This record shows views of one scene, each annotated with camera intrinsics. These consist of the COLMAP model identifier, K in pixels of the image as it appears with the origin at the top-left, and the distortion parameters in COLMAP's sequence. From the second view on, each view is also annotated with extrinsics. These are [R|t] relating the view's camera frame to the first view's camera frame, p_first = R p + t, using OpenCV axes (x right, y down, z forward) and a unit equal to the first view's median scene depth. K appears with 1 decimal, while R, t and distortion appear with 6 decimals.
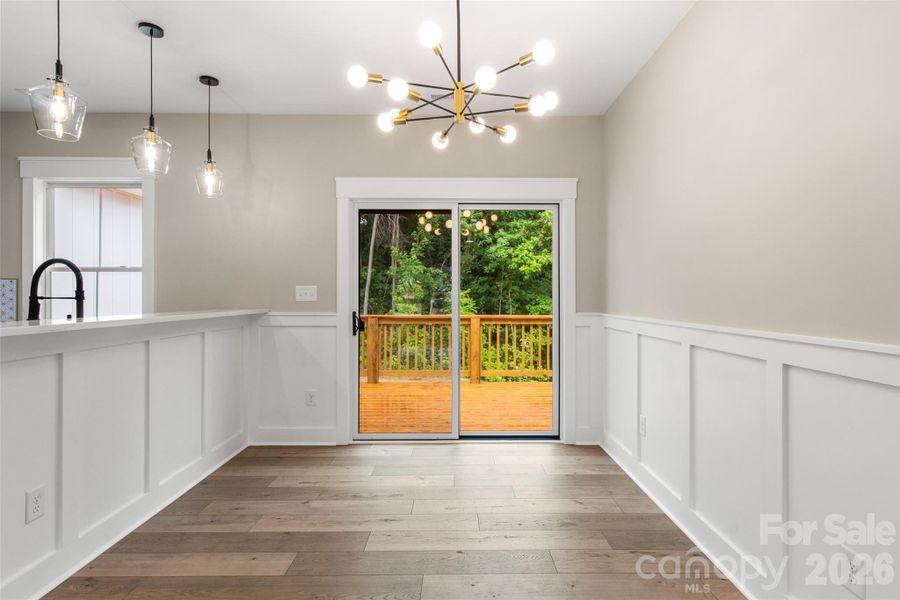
lens RADIAL K [[497.0, 0, 452.3], [0, 497.0, 331.8], [0, 0, 1]] dist [0.011777, -0.000242]
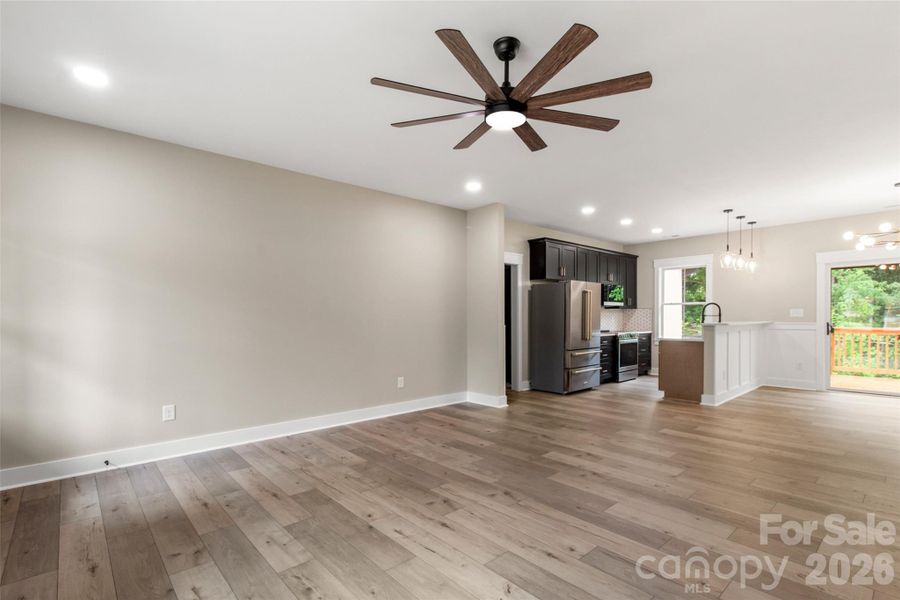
lens RADIAL K [[428.9, 0, 452.2], [0, 428.9, 314.1], [0, 0, 1]] dist [0.000639, -0.000377]
pose [[0.672152, -0.004974, -0.740397, 0.049673], [-0.048907, 0.997495, -0.051100, 0.080895], [0.738796, 0.070557, 0.670225, -1.155191]]
